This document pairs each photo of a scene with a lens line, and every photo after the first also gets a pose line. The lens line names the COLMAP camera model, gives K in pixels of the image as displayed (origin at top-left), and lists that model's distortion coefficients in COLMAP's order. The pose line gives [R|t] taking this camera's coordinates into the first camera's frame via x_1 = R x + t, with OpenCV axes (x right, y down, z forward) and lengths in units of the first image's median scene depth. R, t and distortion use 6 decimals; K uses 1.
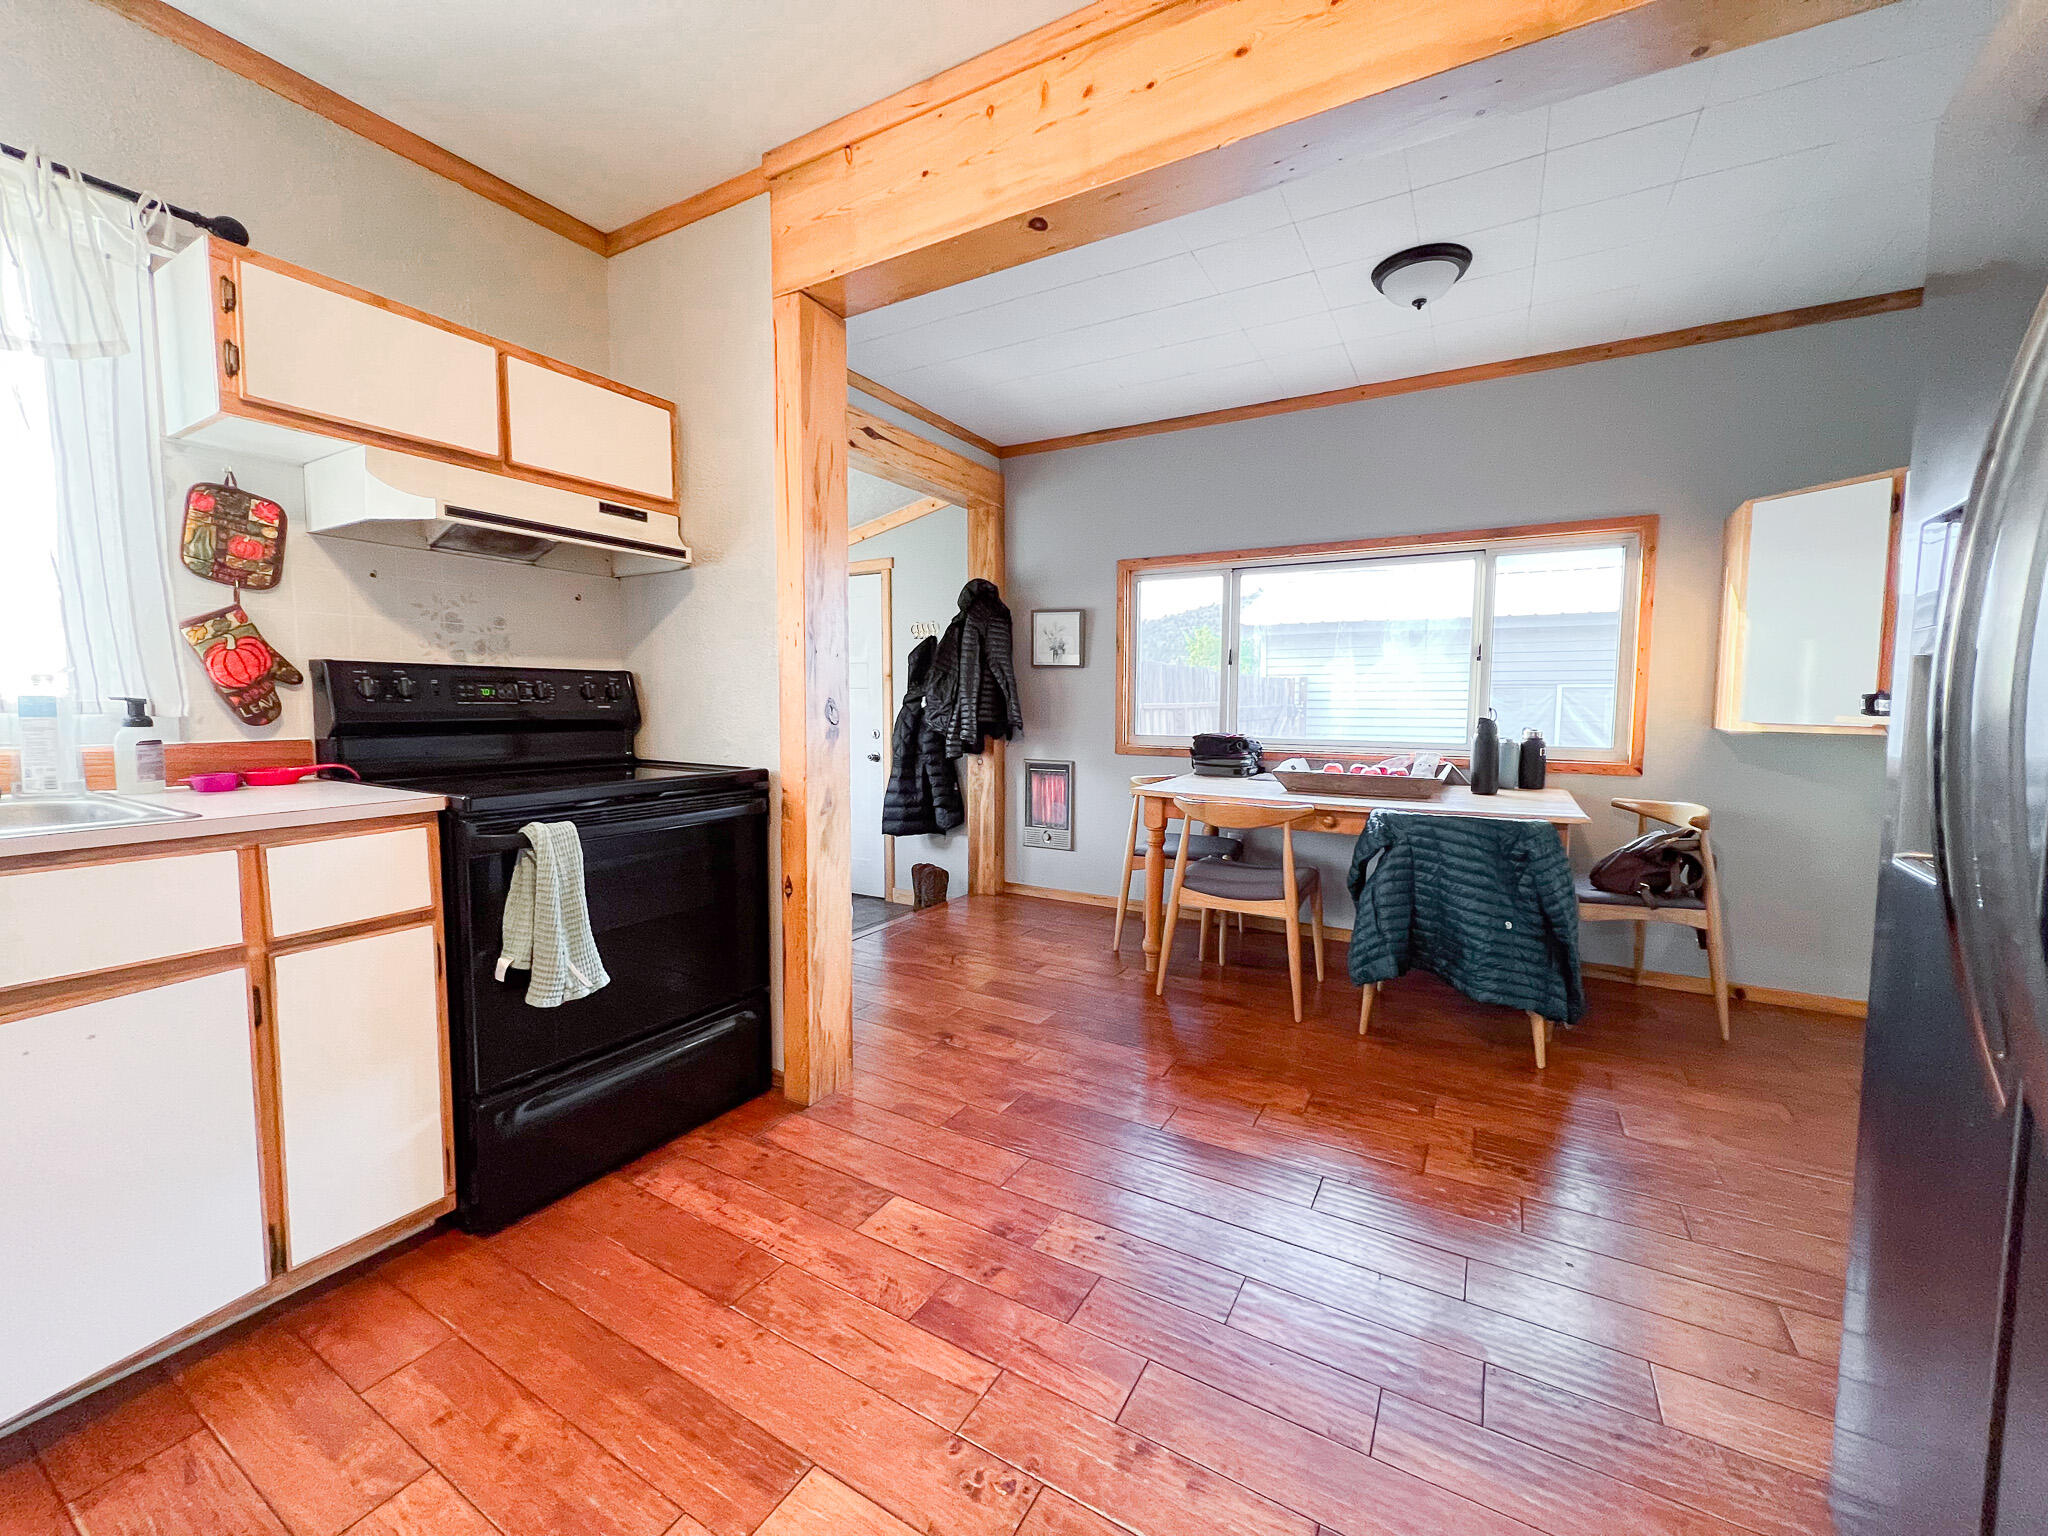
lens RADIAL K [[817.2, 0, 1011.1], [0, 817.2, 768.5], [0, 0, 1]] dist [-0.000708, -0.000306]
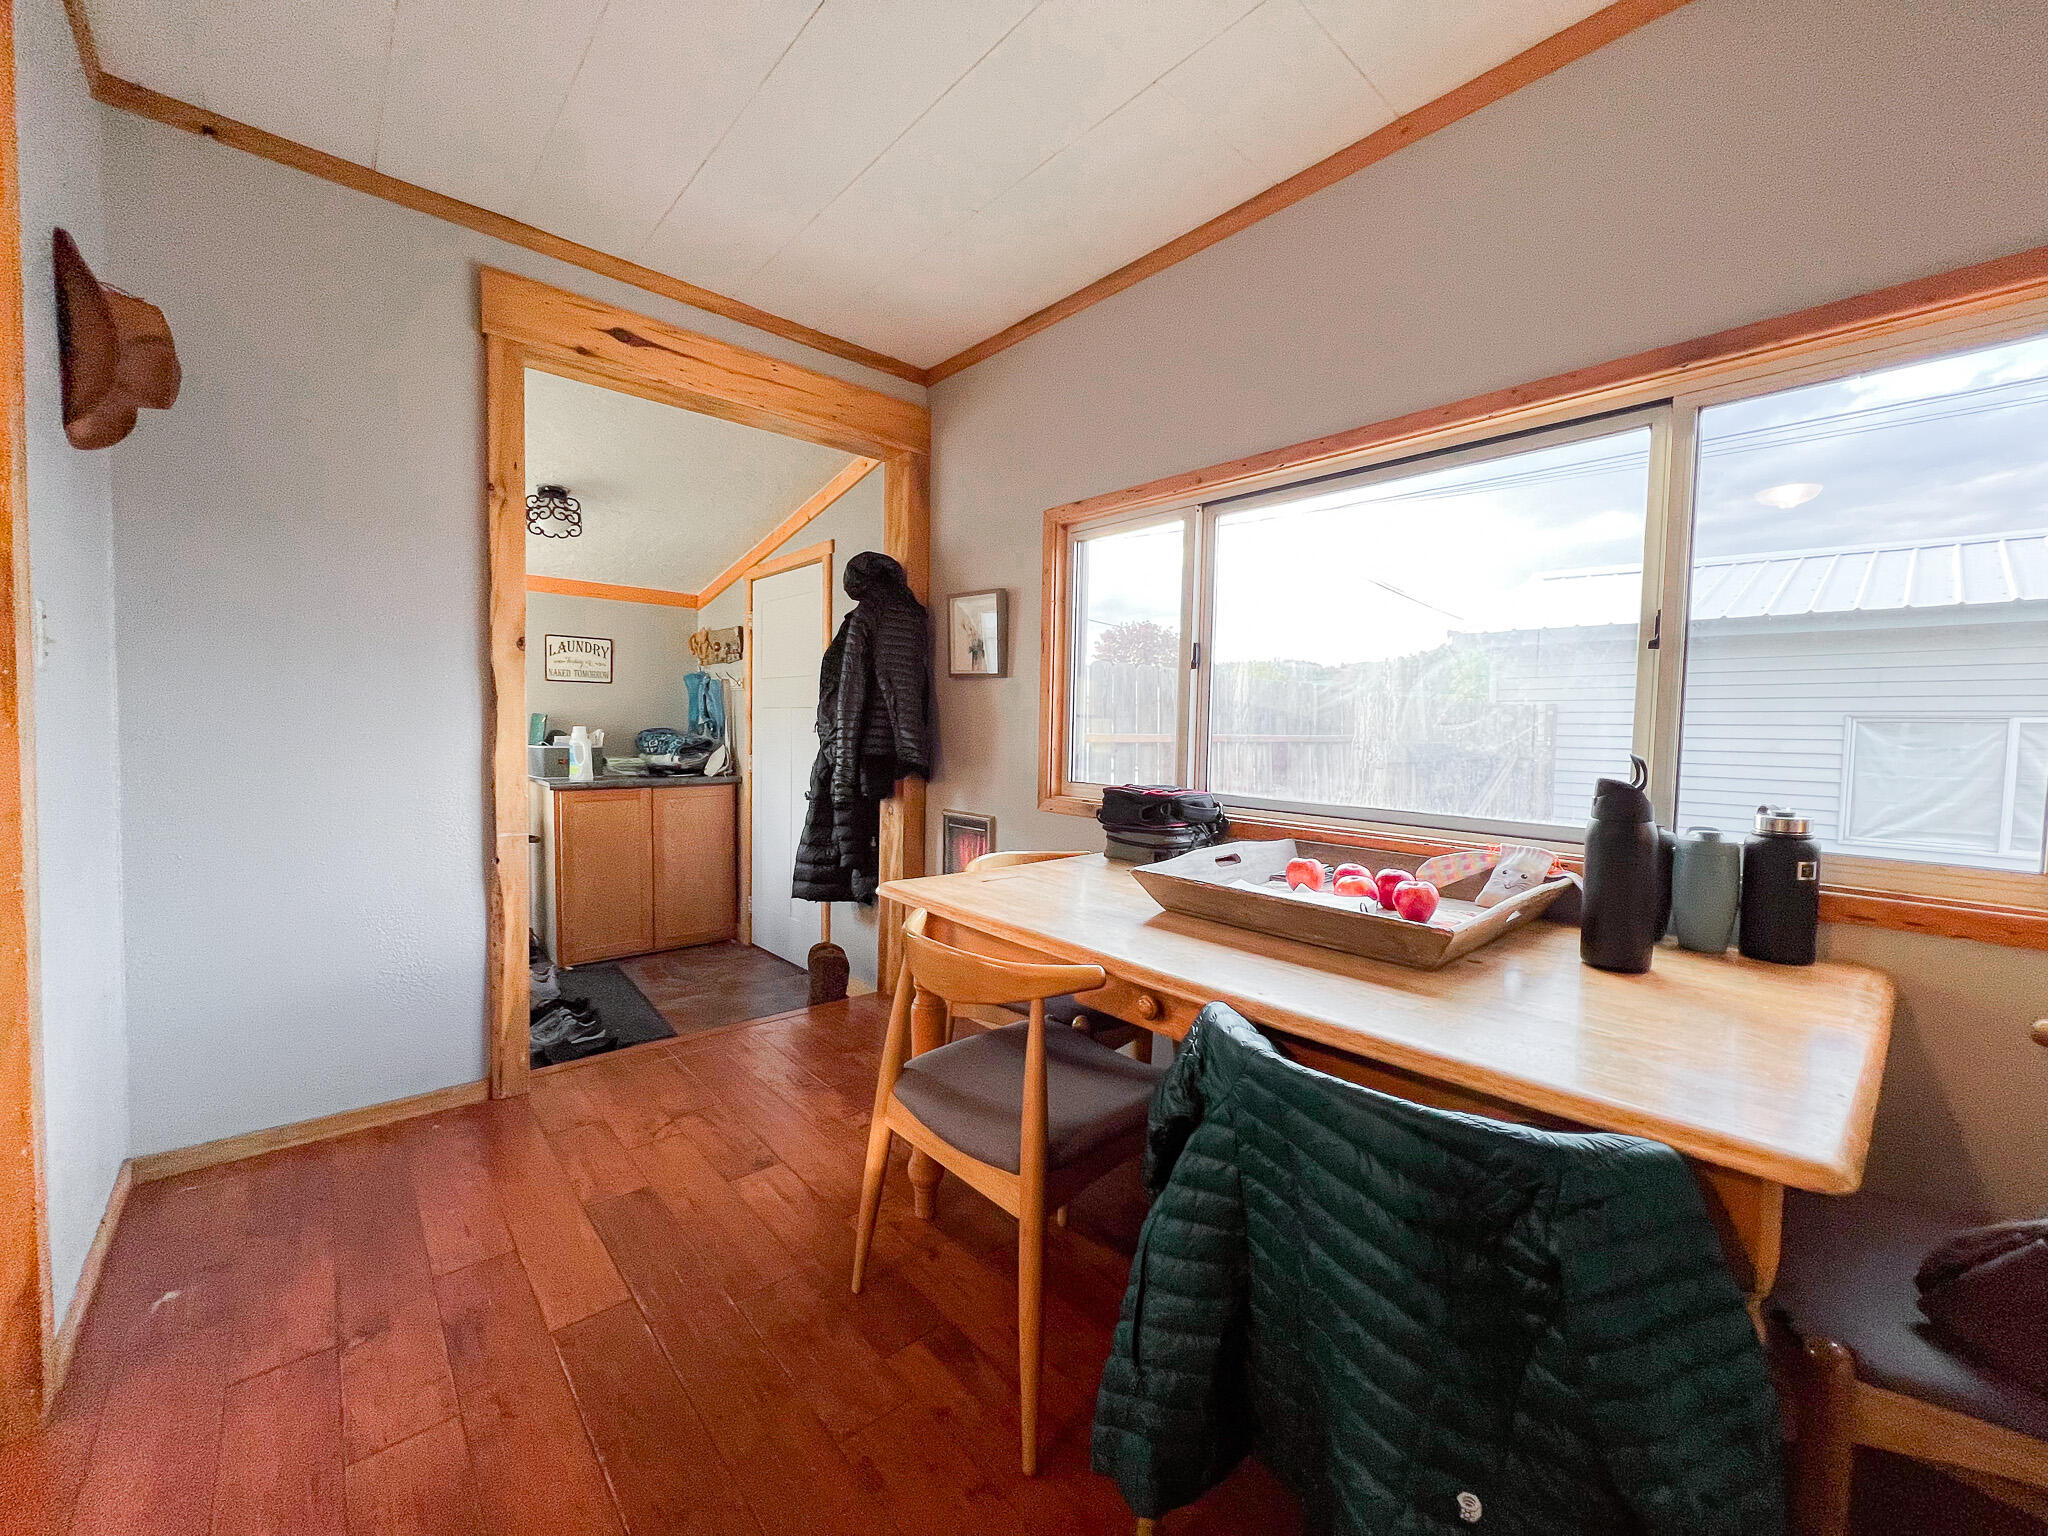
lens RADIAL K [[817.2, 0, 1011.1], [0, 817.2, 768.5], [0, 0, 1]] dist [-0.000708, -0.000306]
pose [[0.947911, 0.033068, -0.316814, 0.355895], [-0.043967, 0.998660, -0.027313, -0.036636], [0.315486, 0.039820, 0.948094, 0.436337]]
